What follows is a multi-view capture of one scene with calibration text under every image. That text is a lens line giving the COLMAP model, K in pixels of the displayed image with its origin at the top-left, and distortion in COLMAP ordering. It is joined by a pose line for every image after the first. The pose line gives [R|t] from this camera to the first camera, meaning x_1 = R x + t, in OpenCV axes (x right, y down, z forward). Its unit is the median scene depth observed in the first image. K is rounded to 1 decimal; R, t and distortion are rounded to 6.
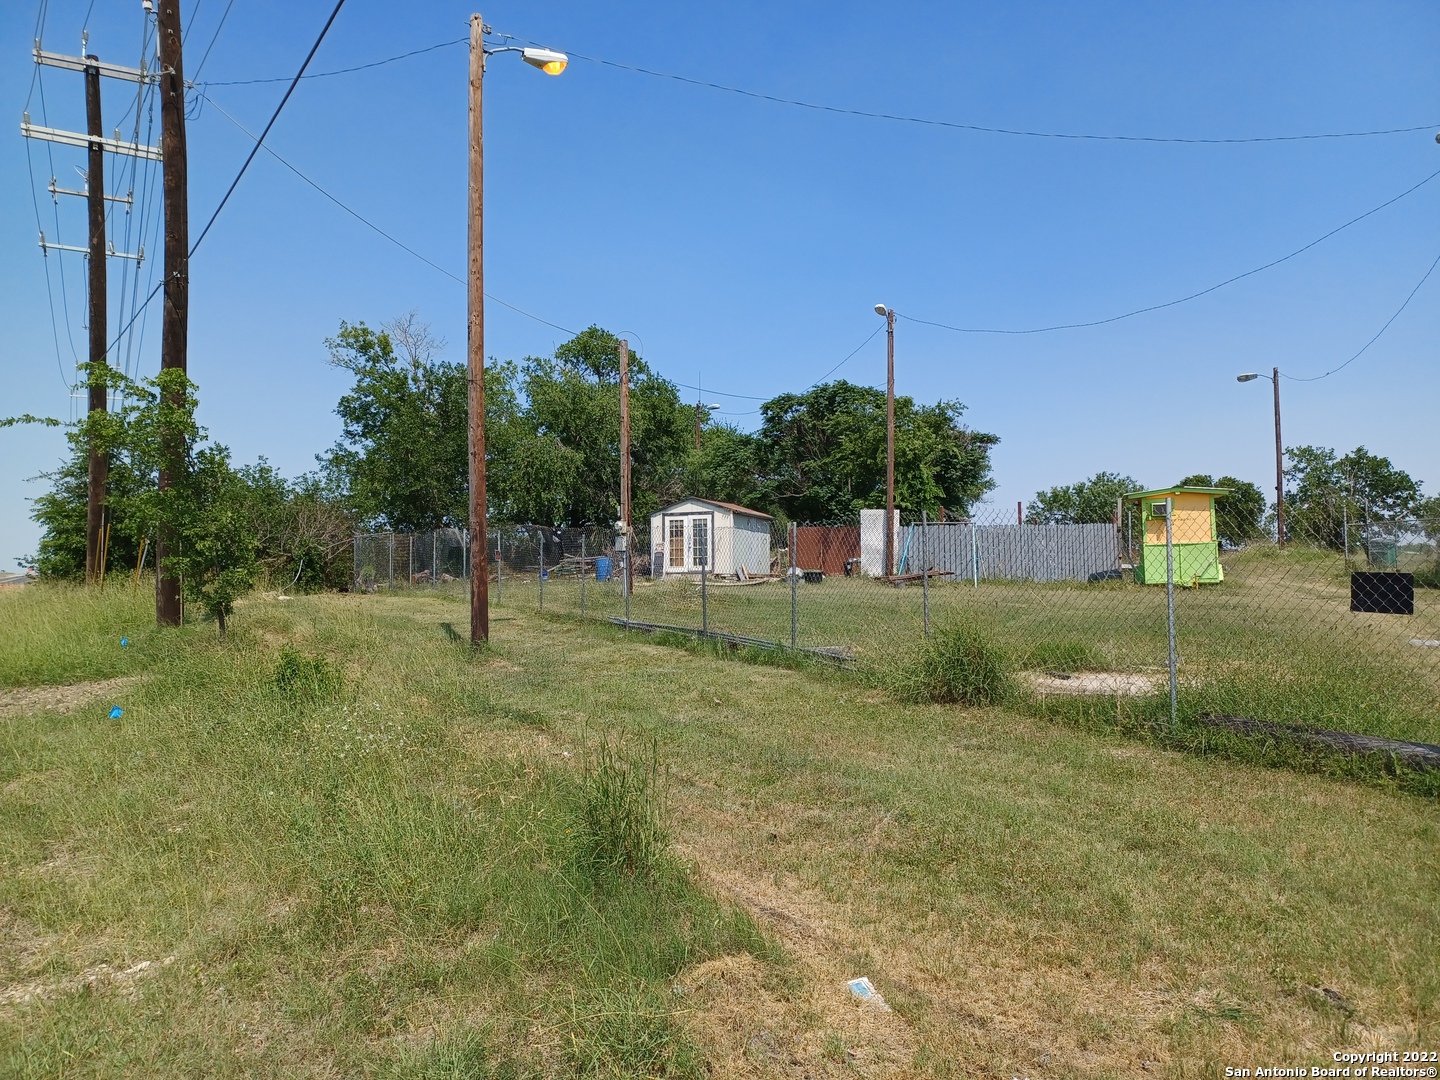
lens RADIAL K [[1029.8, 0, 721.3], [0, 1029.8, 536.8], [0, 0, 1]] dist [0.096992, -0.112913]
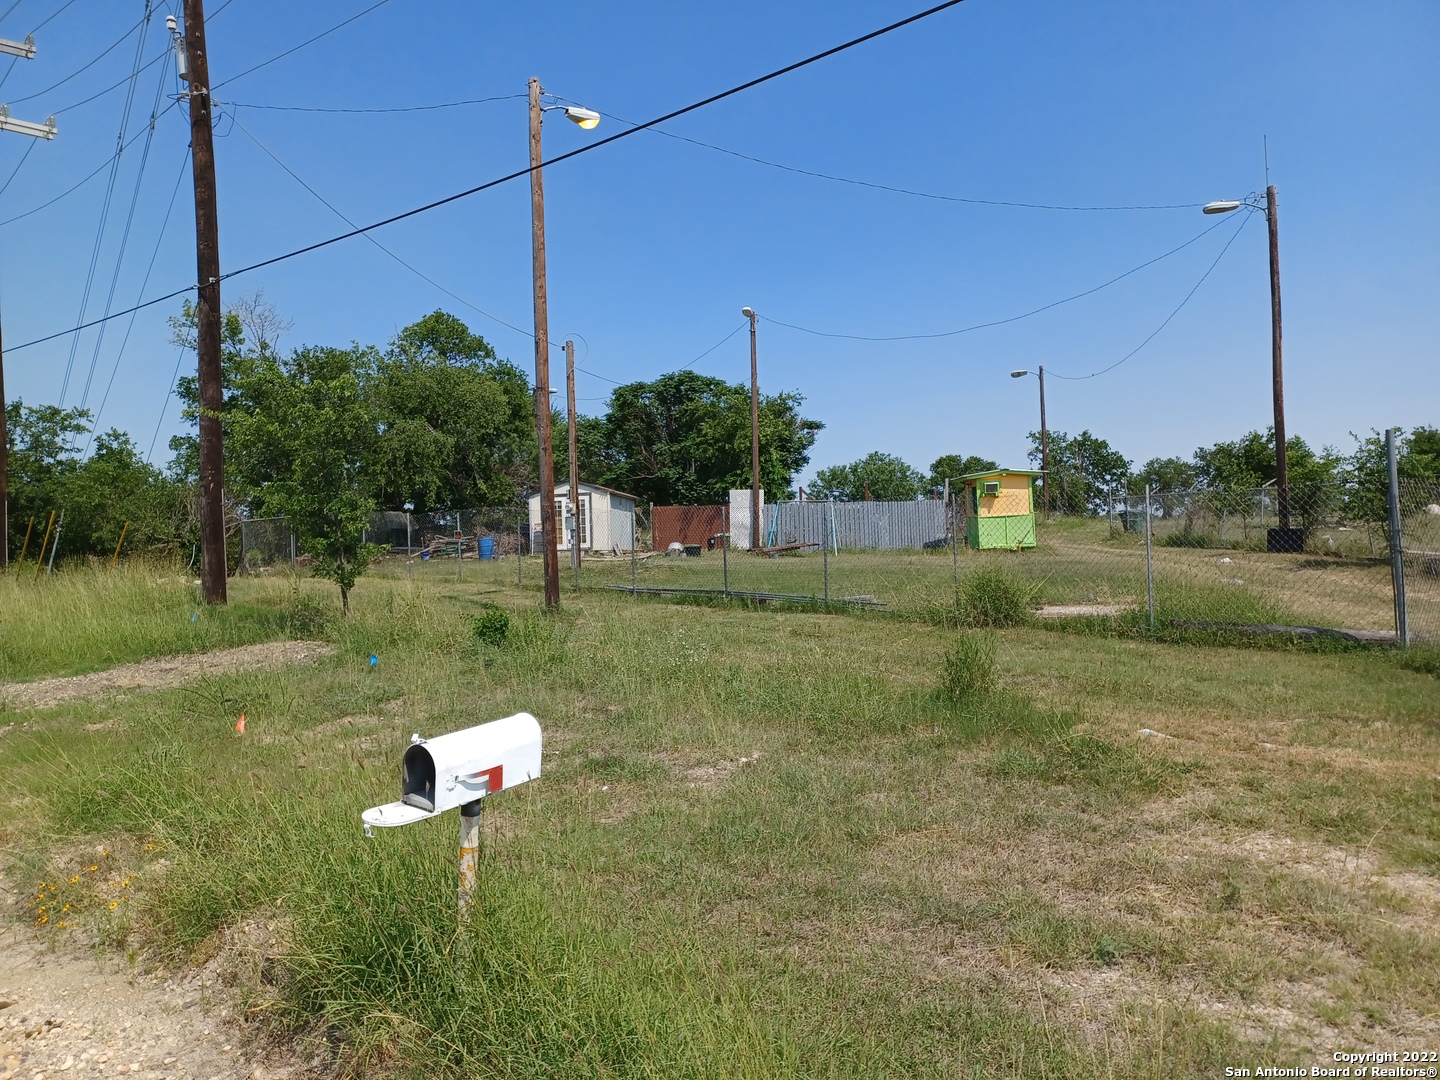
lens RADIAL K [[1029.8, 0, 721.3], [0, 1029.8, 536.8], [0, 0, 1]] dist [0.096992, -0.112913]
pose [[0.973784, -0.019372, 0.226647, -0.114990], [0.014619, 0.999637, 0.022632, -0.000749], [-0.227003, -0.018725, 0.973714, -0.079442]]
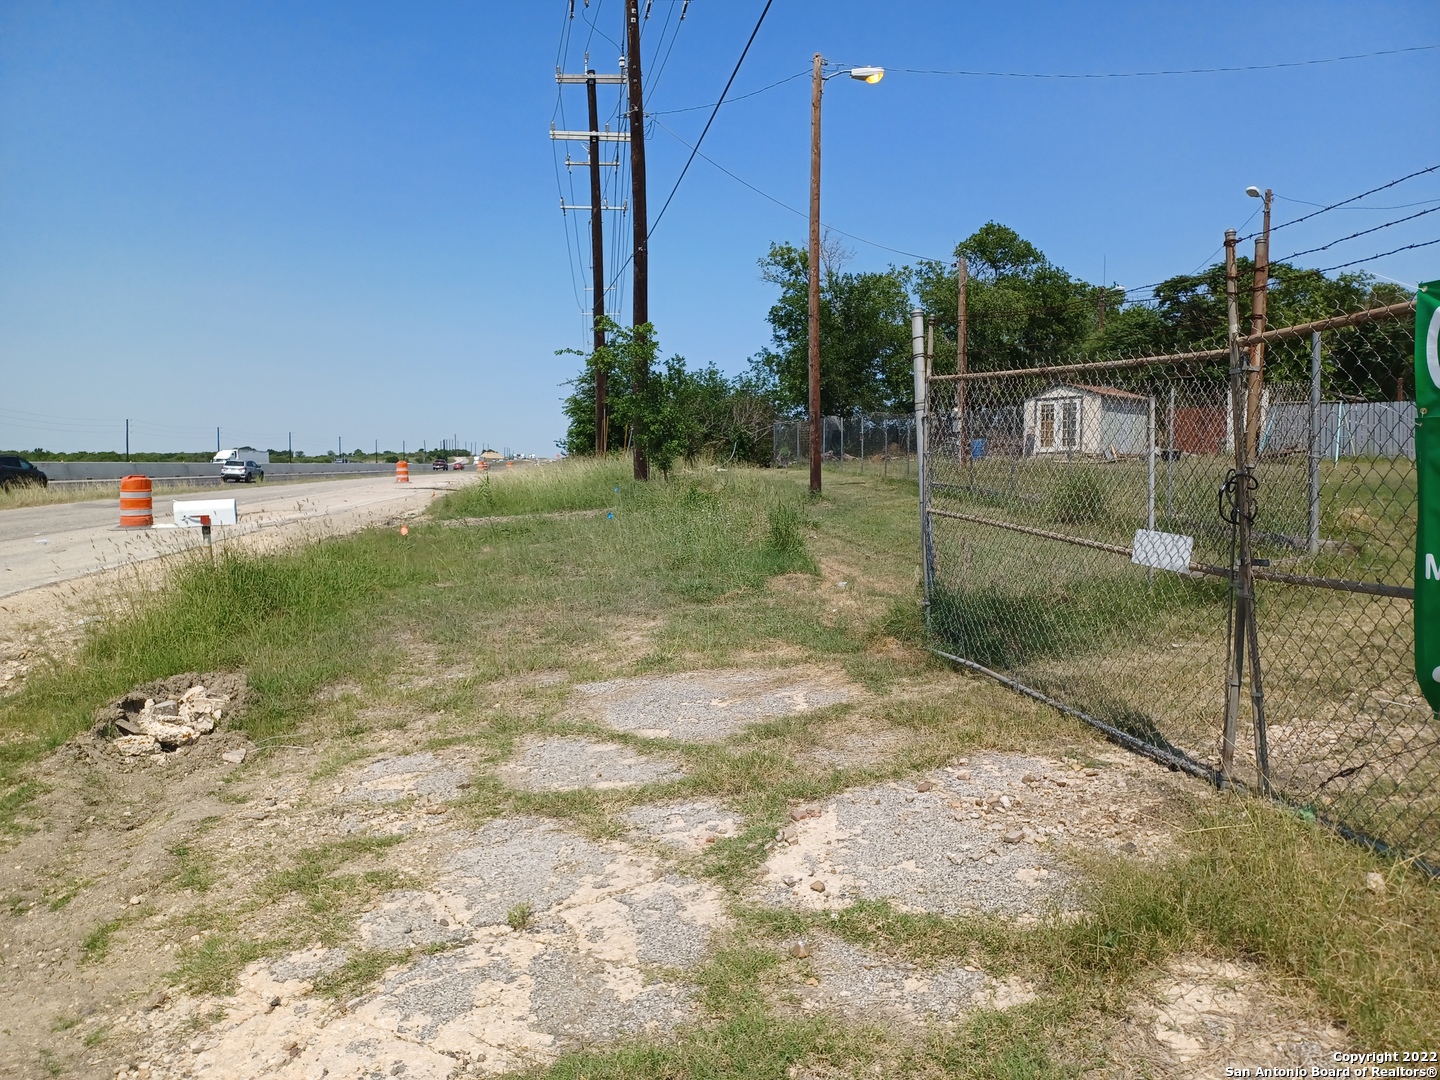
lens RADIAL K [[1029.8, 0, 721.3], [0, 1029.8, 536.8], [0, 0, 1]] dist [0.096992, -0.112913]
pose [[0.911467, 0.033370, -0.410017, 0.095580], [0.011443, 0.994262, 0.106358, 0.002255], [0.411214, -0.101634, 0.905855, -0.156395]]
